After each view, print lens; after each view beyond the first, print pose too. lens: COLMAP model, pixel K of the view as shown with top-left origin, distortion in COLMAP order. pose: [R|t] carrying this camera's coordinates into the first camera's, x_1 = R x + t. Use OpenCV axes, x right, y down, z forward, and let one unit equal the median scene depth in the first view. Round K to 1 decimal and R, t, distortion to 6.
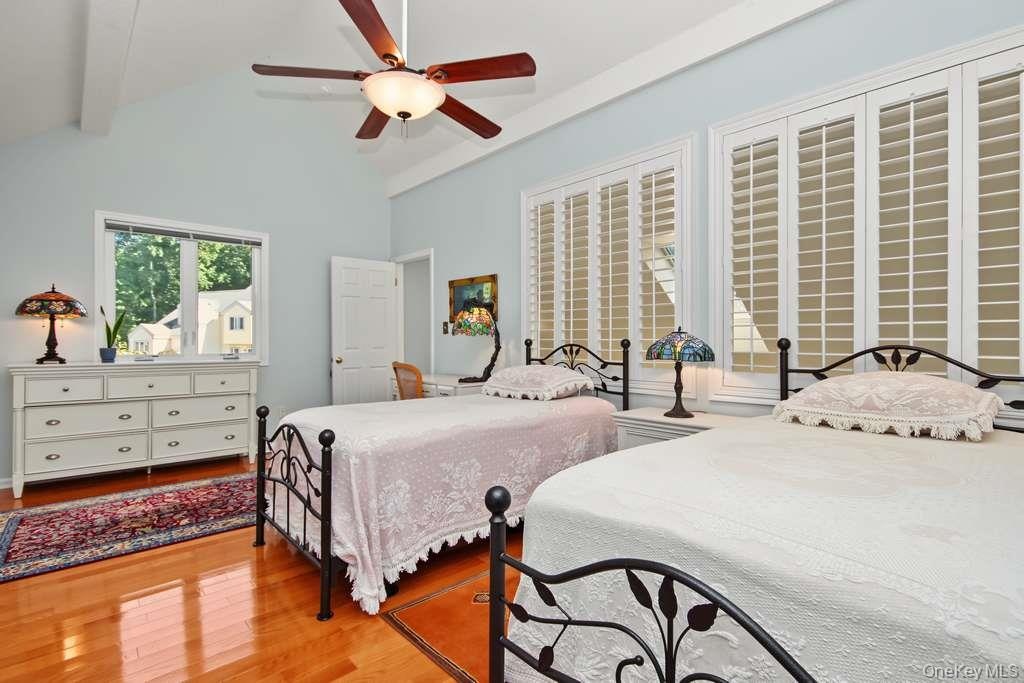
lens RADIAL K [[482.1, 0, 513.1], [0, 482.1, 336.7], [0, 0, 1]] dist [0.002982, 0.000274]
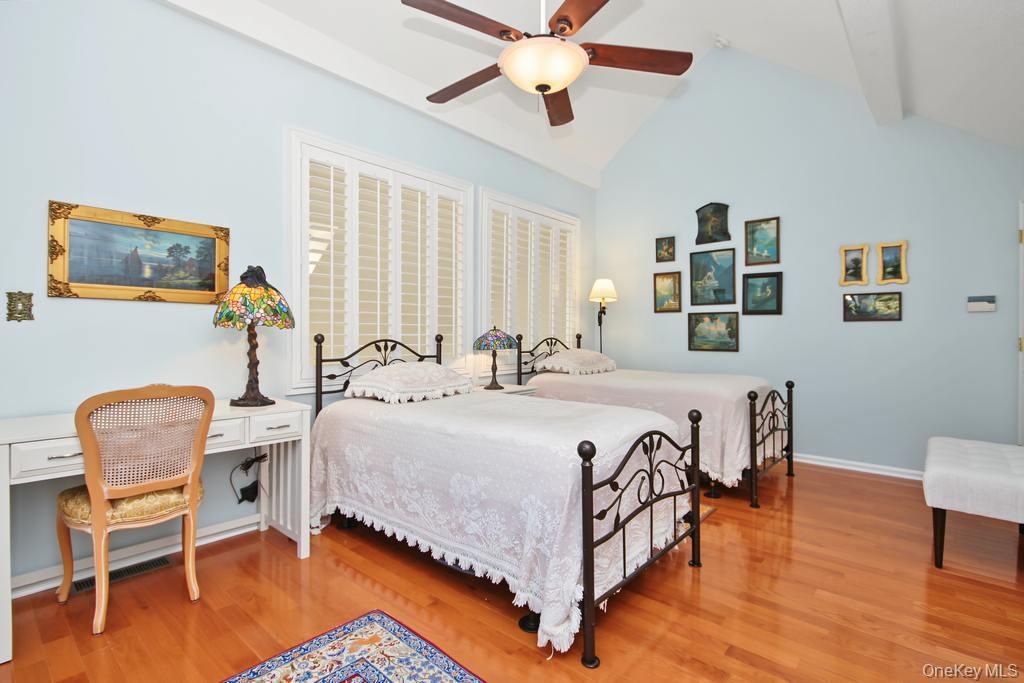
lens RADIAL K [[482.1, 0, 515.0], [0, 482.1, 336.5], [0, 0, 1]] dist [0.002982, 0.000274]
pose [[-0.127707, -0.001161, 0.991811, -0.963146], [-0.012260, 0.999925, -0.000408, 0.006918], [-0.991736, -0.012211, -0.127711, 0.965760]]
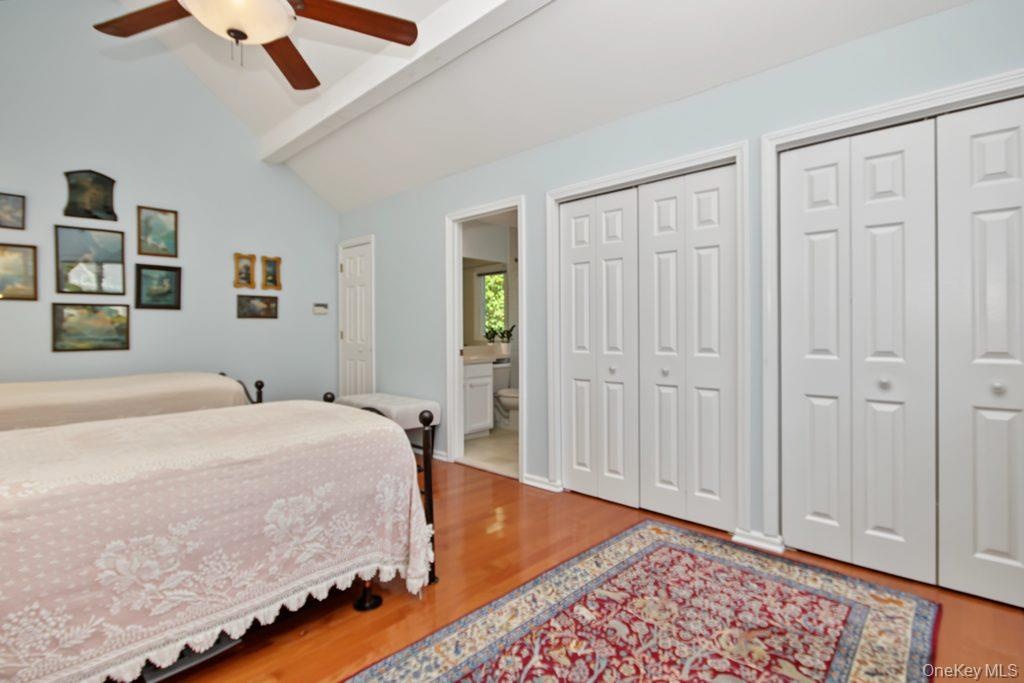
lens RADIAL K [[482.1, 0, 511.0], [0, 482.1, 337.8], [0, 0, 1]] dist [0.002982, 0.000274]
pose [[-0.997632, 0.012585, -0.067616, -0.508371], [0.012130, 0.999901, 0.007134, 0.016282], [0.067699, 0.006297, -0.997686, 1.511786]]
